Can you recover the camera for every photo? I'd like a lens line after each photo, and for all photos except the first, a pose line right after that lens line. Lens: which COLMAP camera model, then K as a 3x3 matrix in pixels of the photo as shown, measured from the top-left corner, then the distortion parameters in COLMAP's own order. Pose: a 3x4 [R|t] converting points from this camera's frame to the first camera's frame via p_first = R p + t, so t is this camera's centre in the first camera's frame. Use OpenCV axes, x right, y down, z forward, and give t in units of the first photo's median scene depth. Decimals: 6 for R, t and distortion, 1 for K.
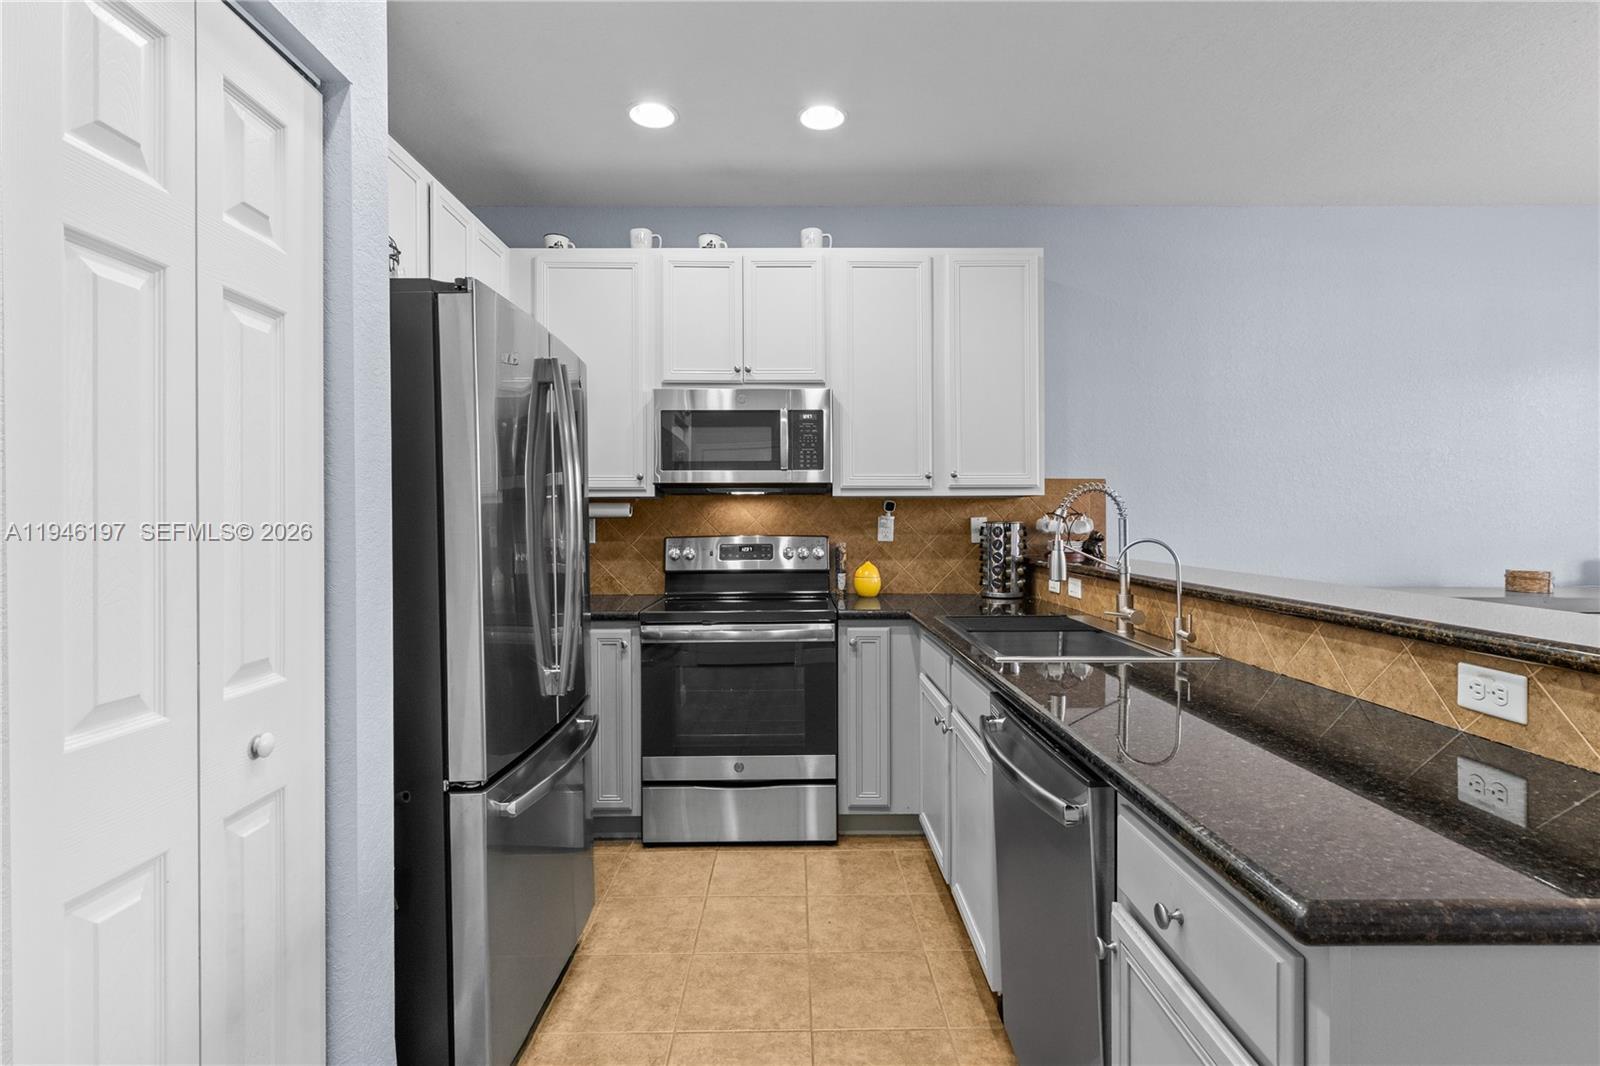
lens RADIAL K [[757.8, 0, 798.4], [0, 757.8, 524.5], [0, 0, 1]] dist [0.001362, 0.000088]
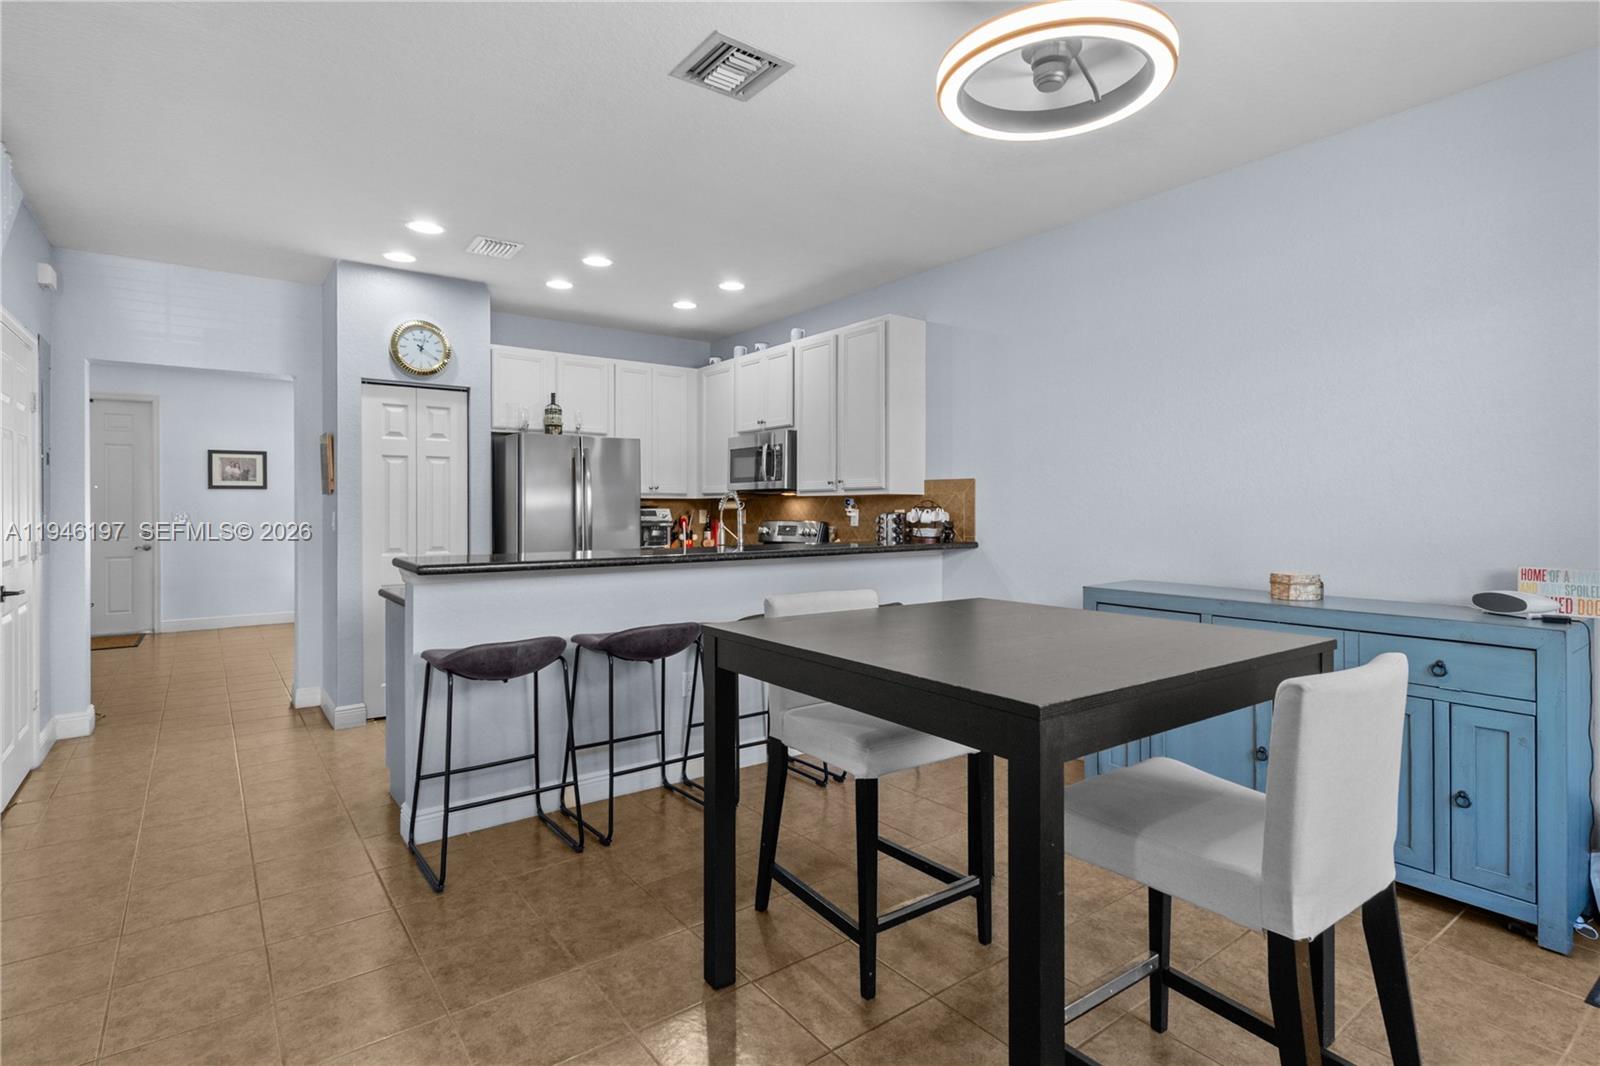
lens RADIAL K [[794.3, 0, 798.9], [0, 794.3, 512.7], [0, 0, 1]] dist [0.009081, 0.000075]
pose [[0.594146, 0.006206, -0.804333, 1.371896], [-0.005353, 0.999979, 0.003761, -0.009412], [0.804339, 0.002071, 0.594167, 0.012993]]
